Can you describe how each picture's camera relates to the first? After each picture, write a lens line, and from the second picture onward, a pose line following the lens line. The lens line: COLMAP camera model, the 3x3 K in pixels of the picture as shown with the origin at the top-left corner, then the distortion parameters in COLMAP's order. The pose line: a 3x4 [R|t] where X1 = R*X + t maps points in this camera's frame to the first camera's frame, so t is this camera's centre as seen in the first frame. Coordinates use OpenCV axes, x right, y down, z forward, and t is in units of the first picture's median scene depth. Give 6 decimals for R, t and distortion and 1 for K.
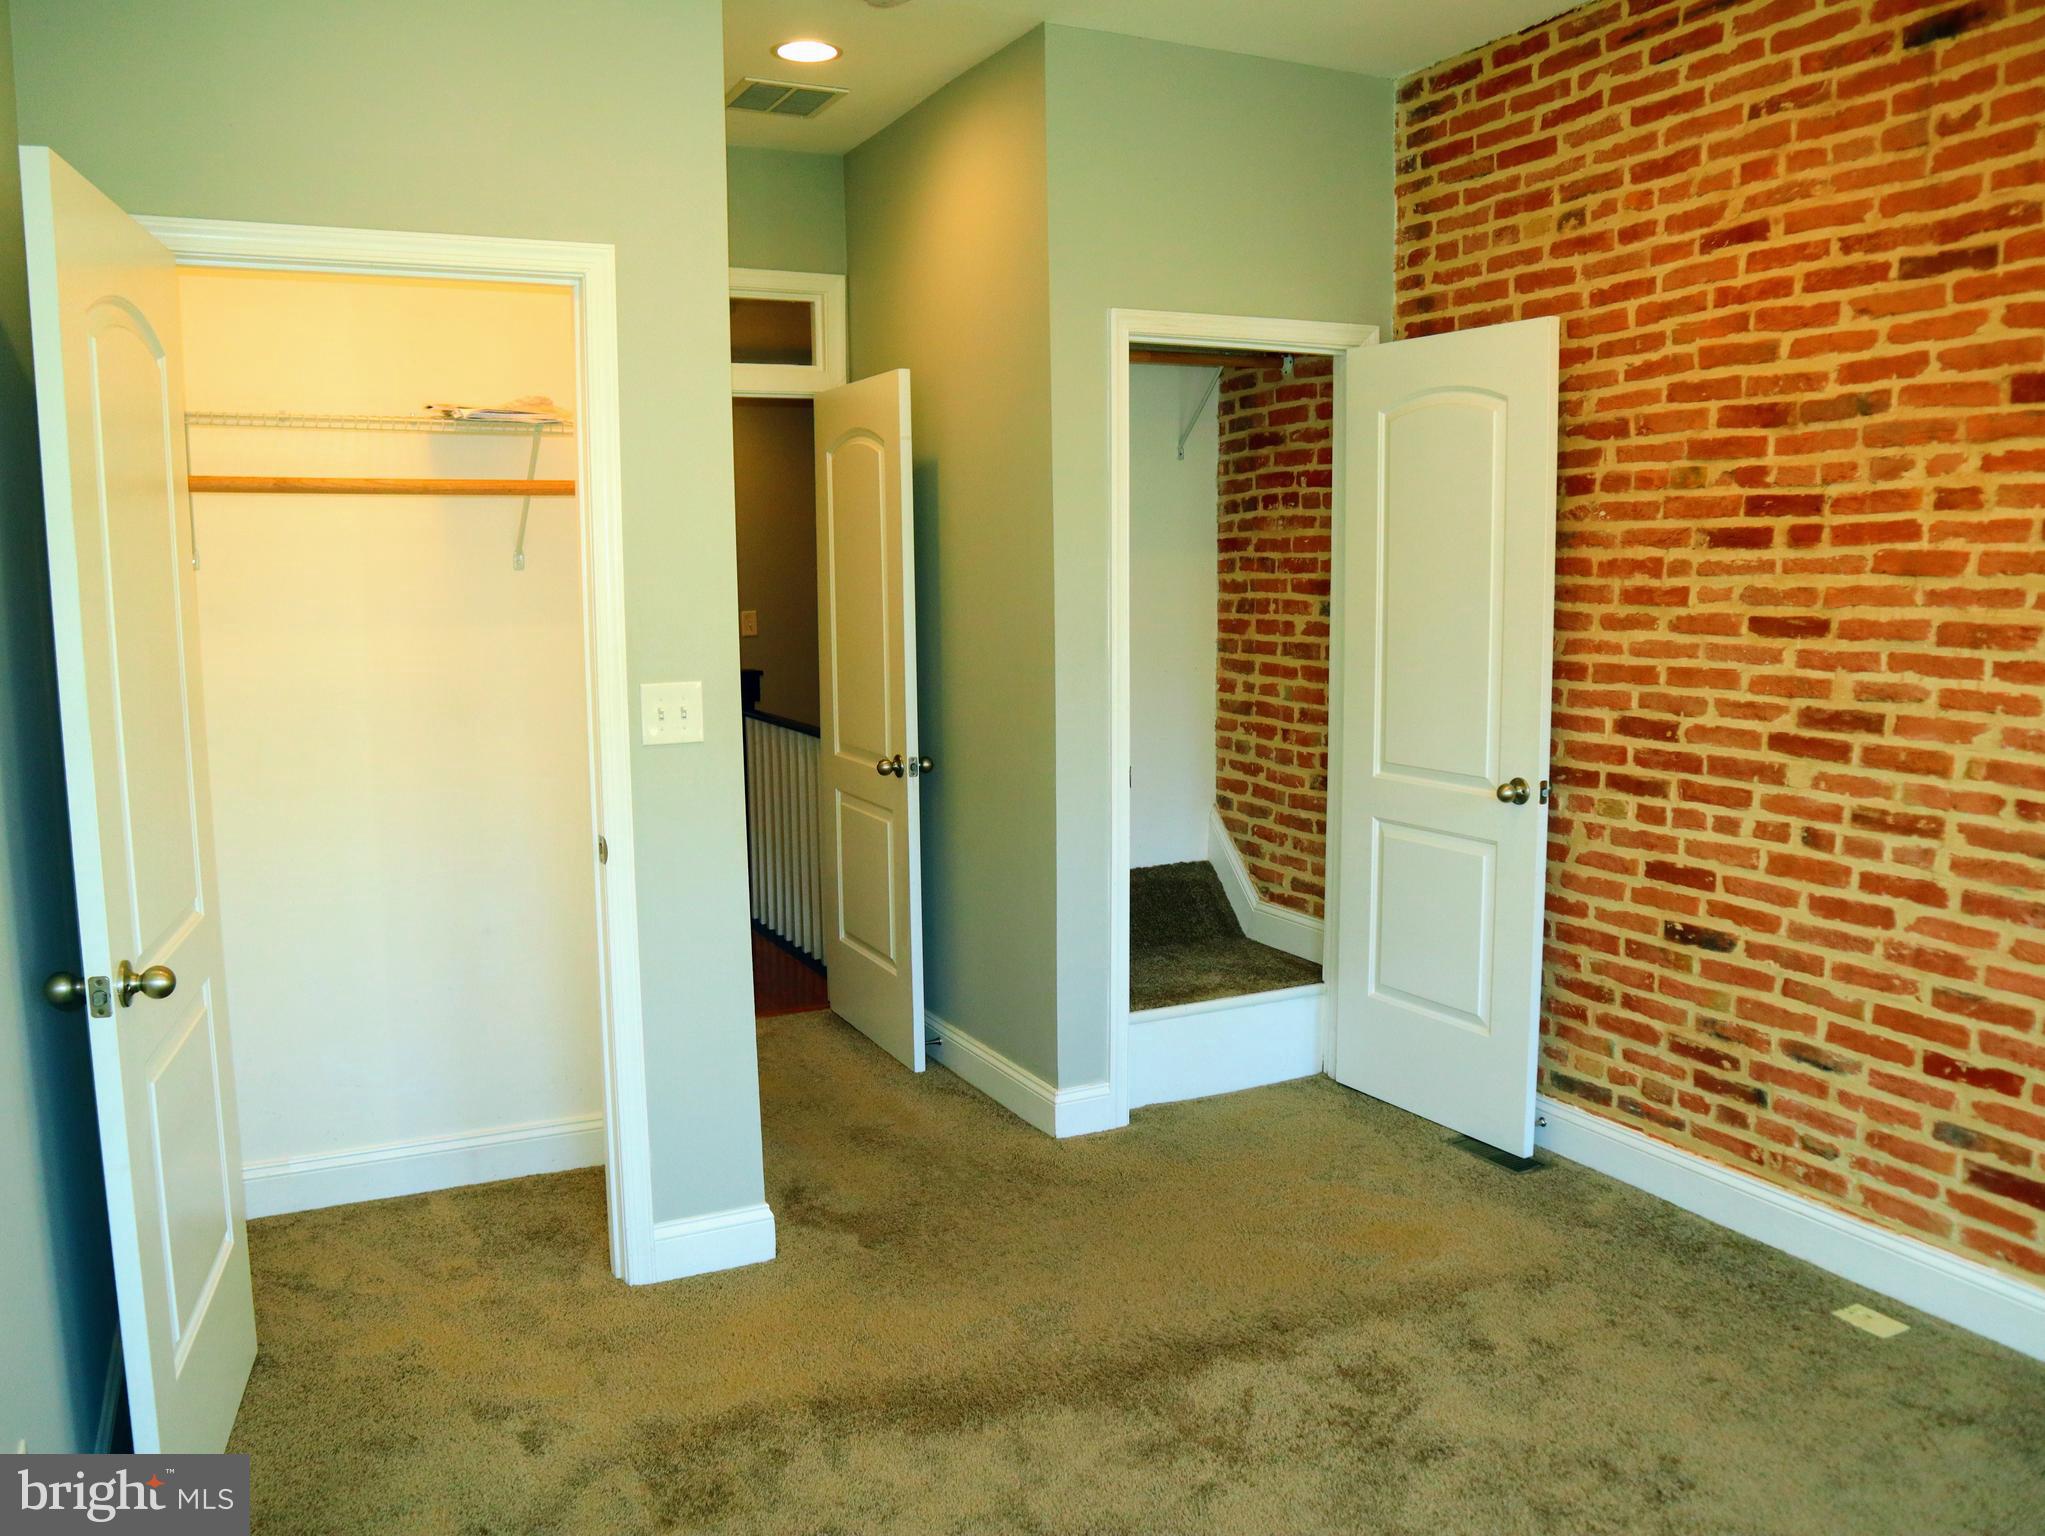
lens RADIAL K [[1577.6, 0, 992.0], [0, 1577.6, 761.9], [0, 0, 1]] dist [-0.144277, 0.125106]
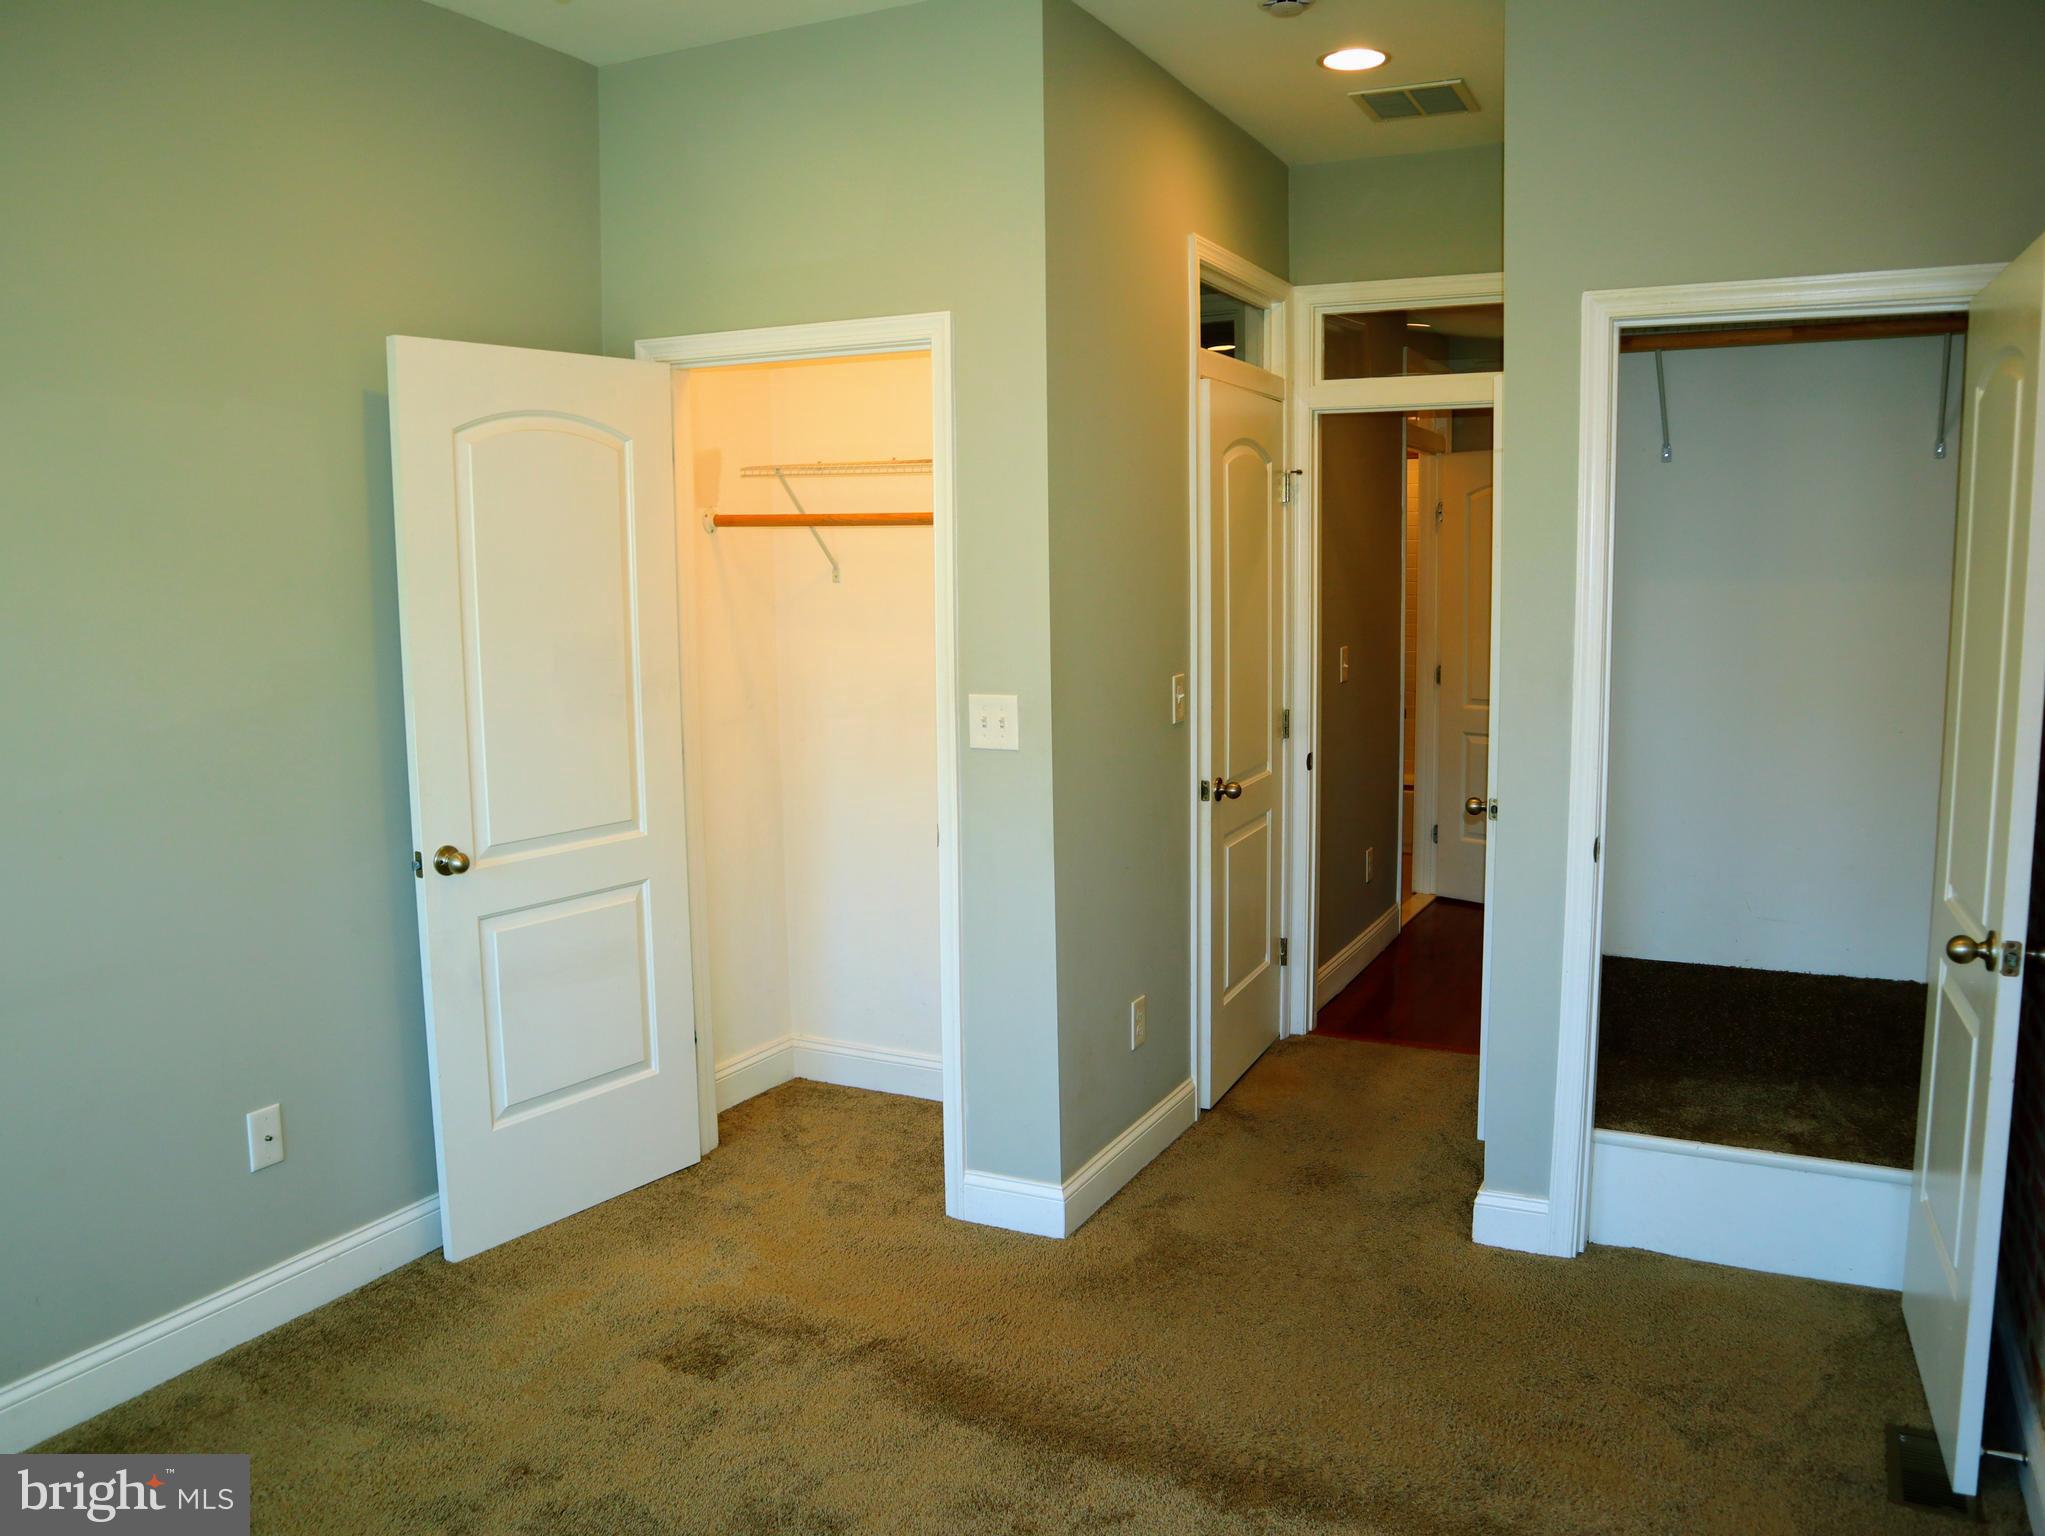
lens RADIAL K [[1577.6, 0, 992.0], [0, 1577.6, 761.9], [0, 0, 1]] dist [-0.144277, 0.125106]
pose [[0.622436, 0.106147, -0.775439, 0.632477], [-0.099000, 0.993481, 0.056527, -0.062559], [0.776384, 0.041584, 0.628887, 0.279051]]
